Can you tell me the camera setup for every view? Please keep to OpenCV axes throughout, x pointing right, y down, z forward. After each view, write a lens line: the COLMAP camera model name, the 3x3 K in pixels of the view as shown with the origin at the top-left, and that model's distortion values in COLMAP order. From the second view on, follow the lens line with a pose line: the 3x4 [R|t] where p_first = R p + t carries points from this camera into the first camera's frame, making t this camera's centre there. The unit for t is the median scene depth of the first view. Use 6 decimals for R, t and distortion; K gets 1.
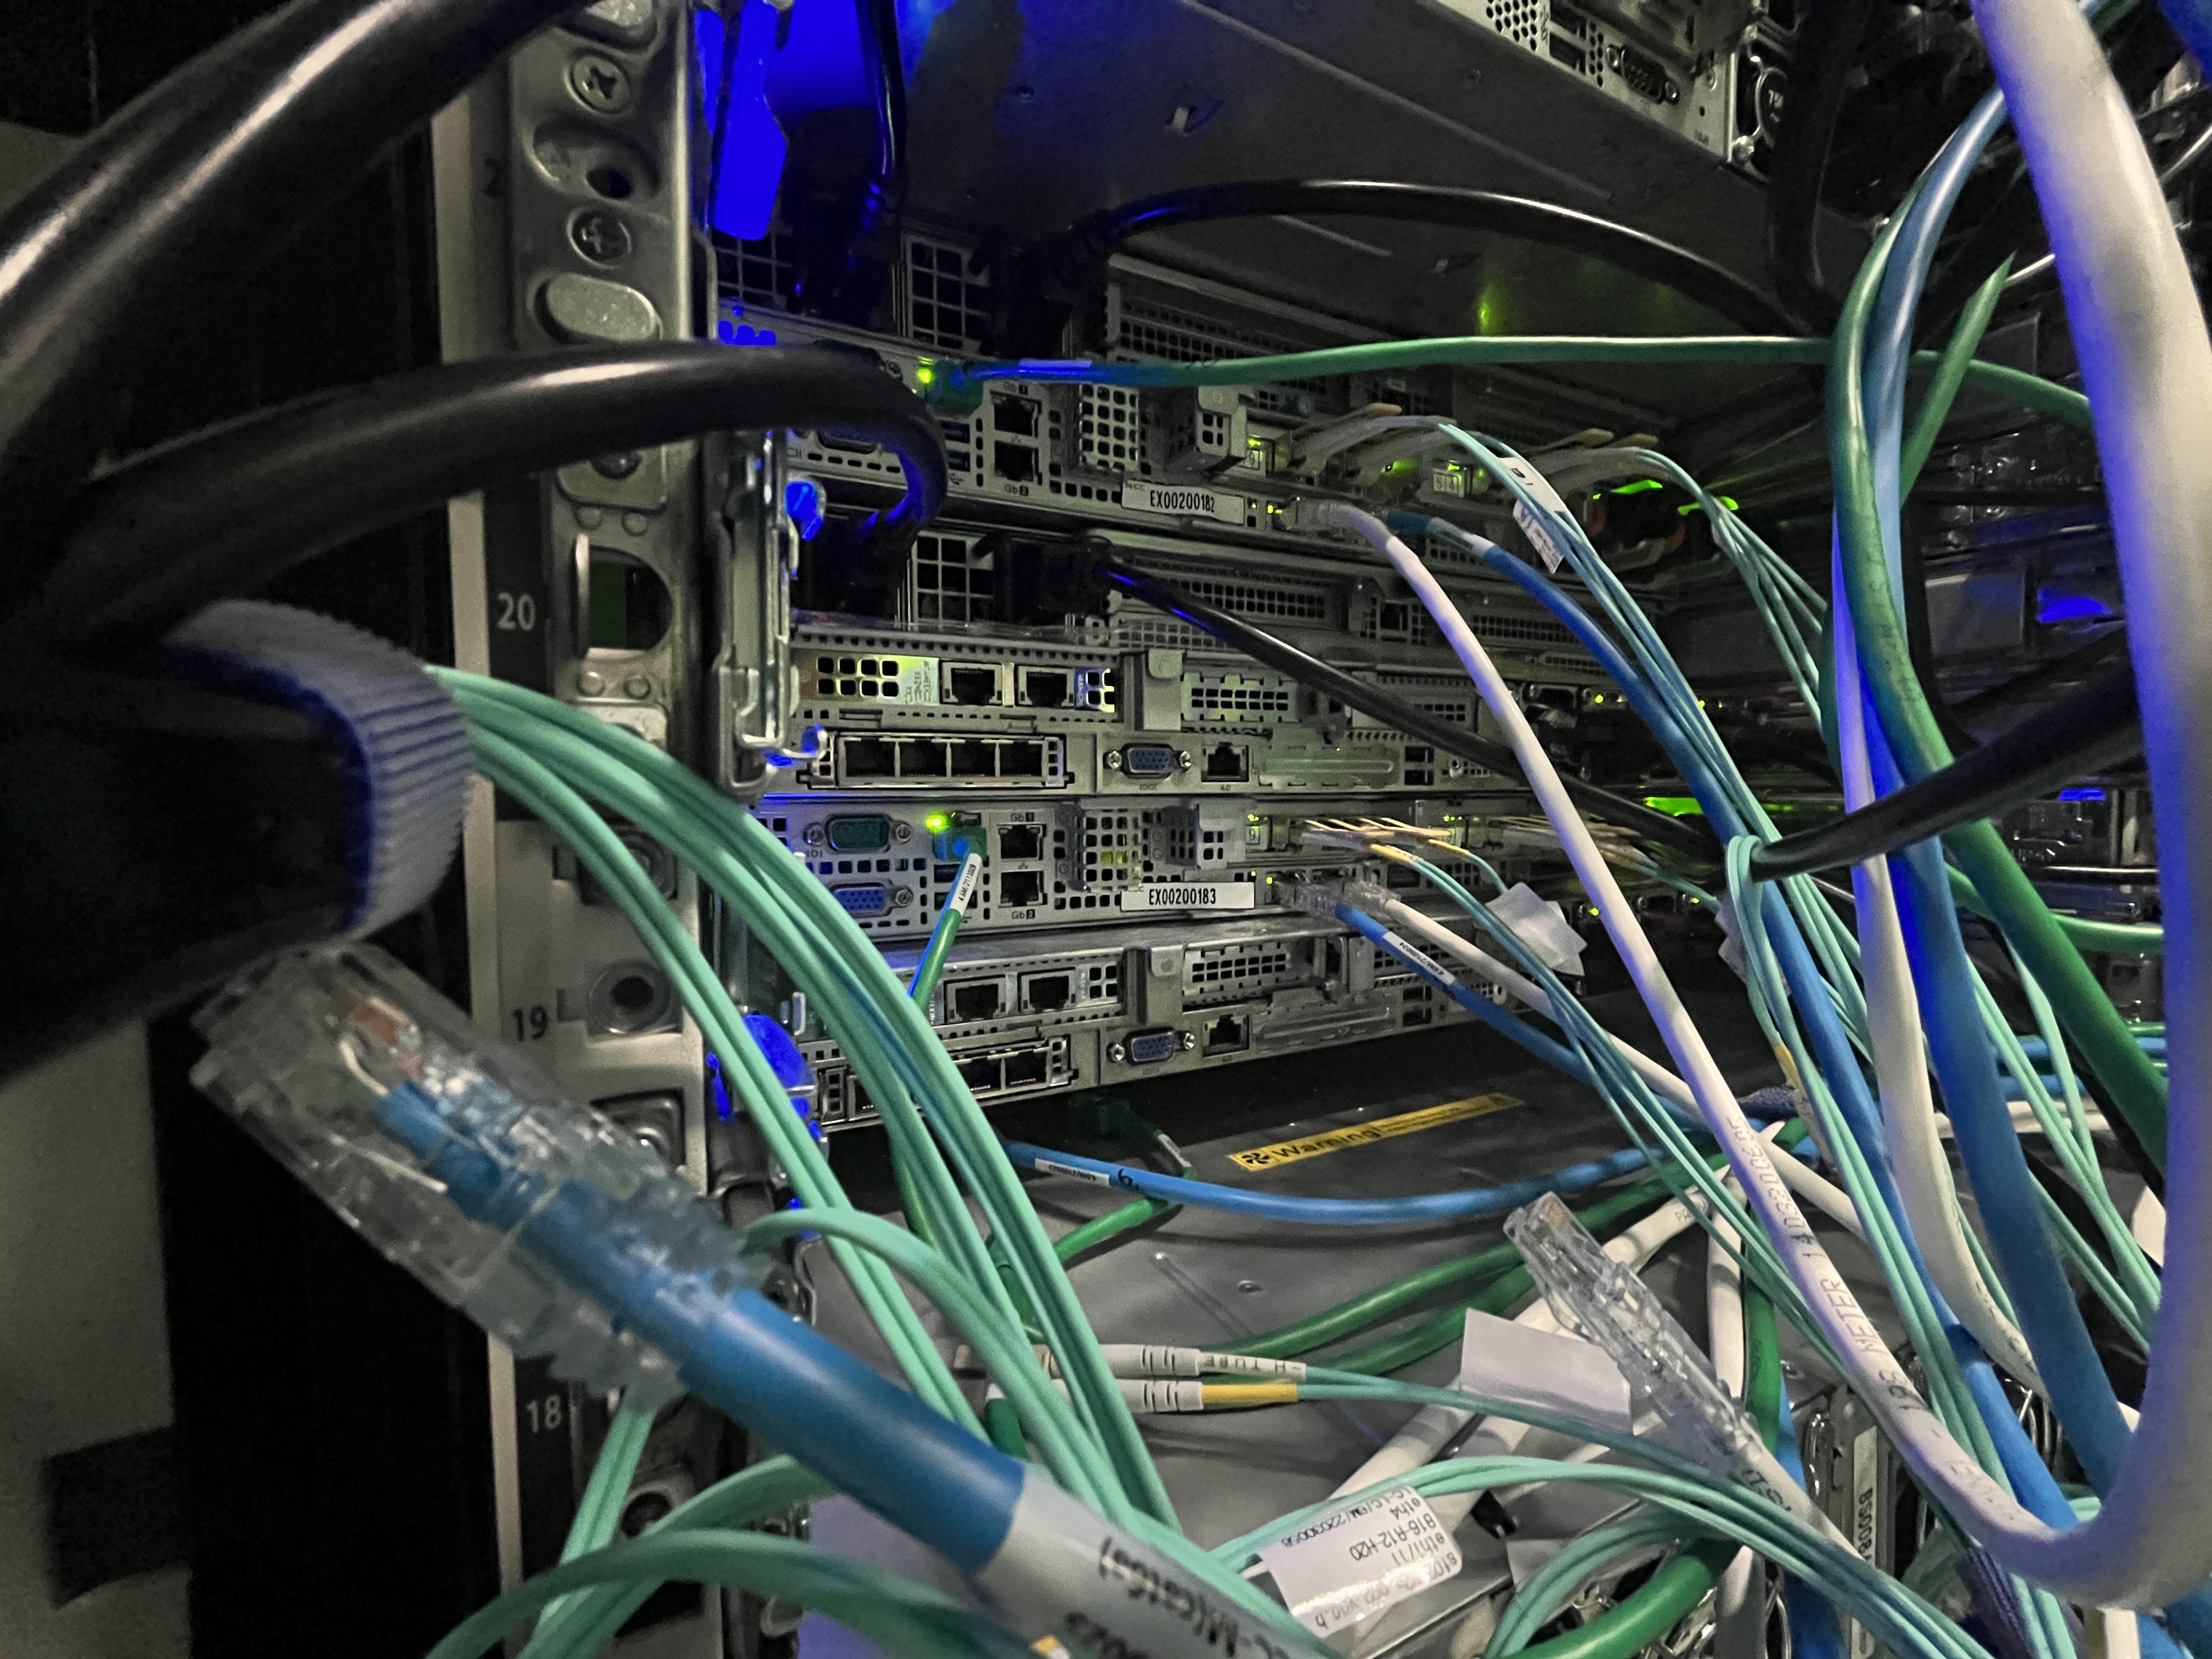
lens RADIAL K [[906.0, 0, 1114.1], [0, 906.0, 820.2], [0, 0, 1]] dist [0.007477, -0.001165]
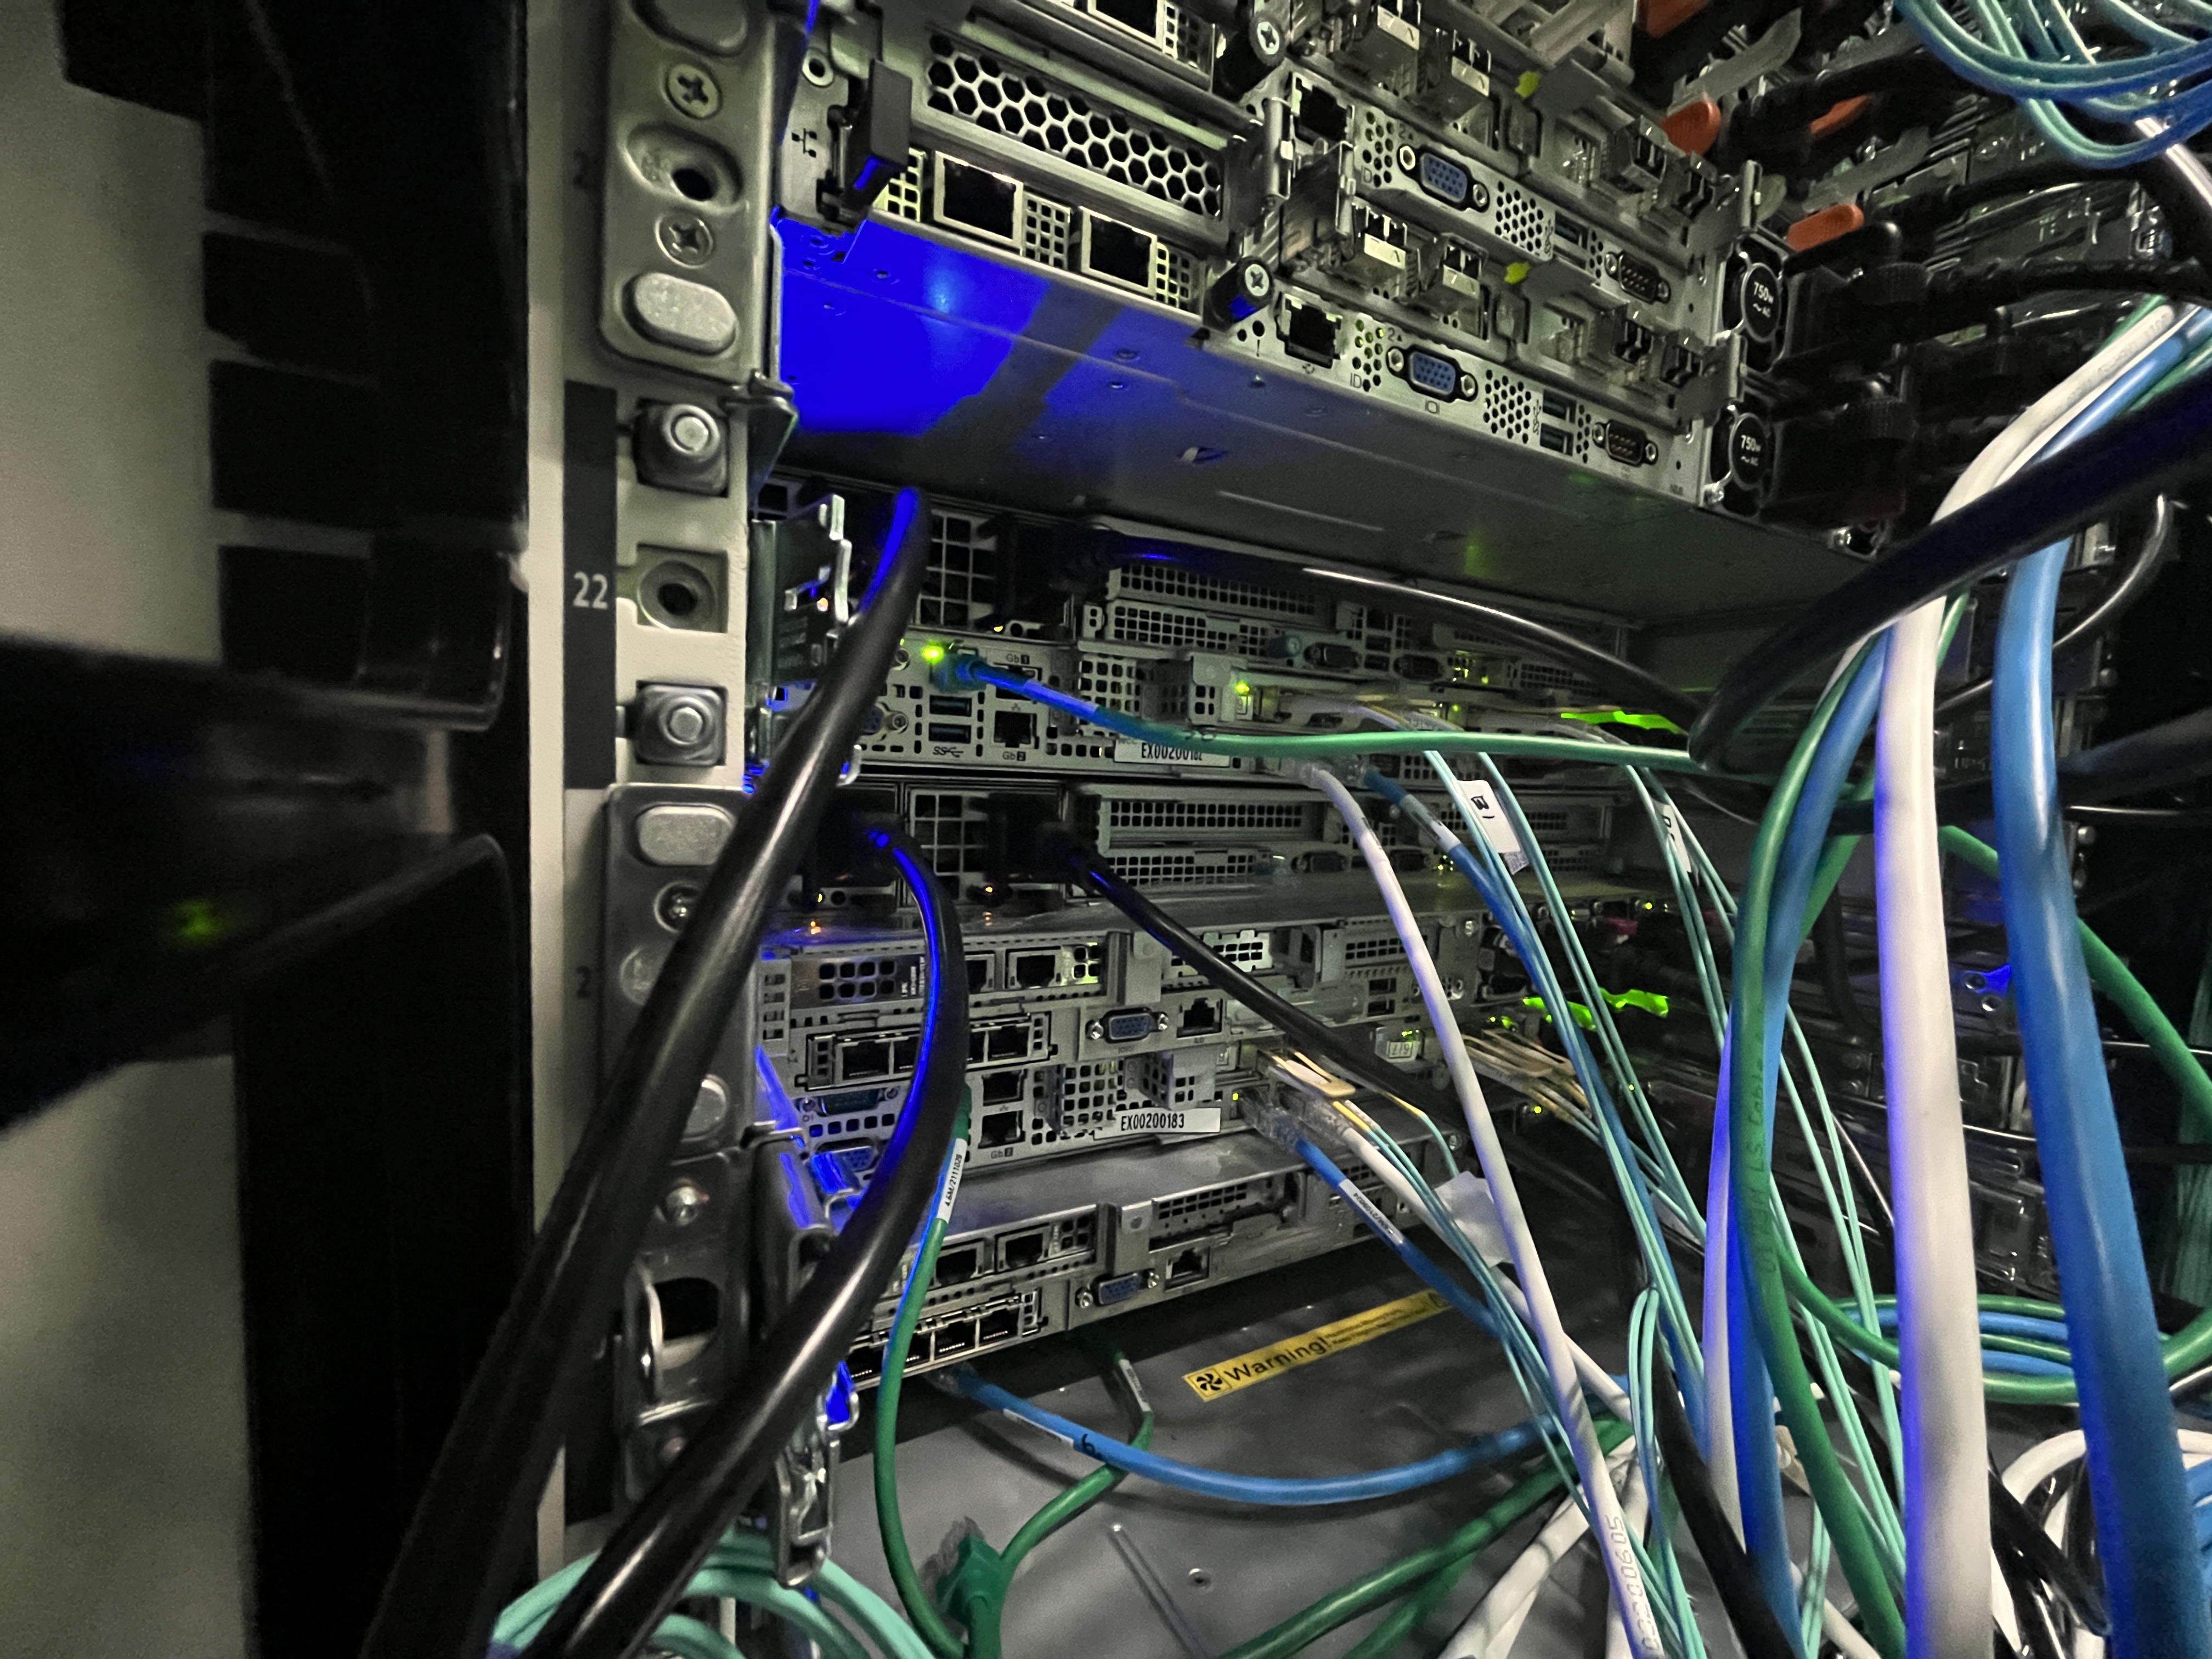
lens RADIAL K [[906.7, 0, 1109.9], [0, 906.7, 822.6], [0, 0, 1]] dist [-0.000920, -0.000139]
pose [[0.998342, 0.048112, 0.031598, -0.027582], [-0.049133, 0.998267, 0.032376, -0.334346], [-0.029985, -0.033875, 0.998976, -0.044100]]
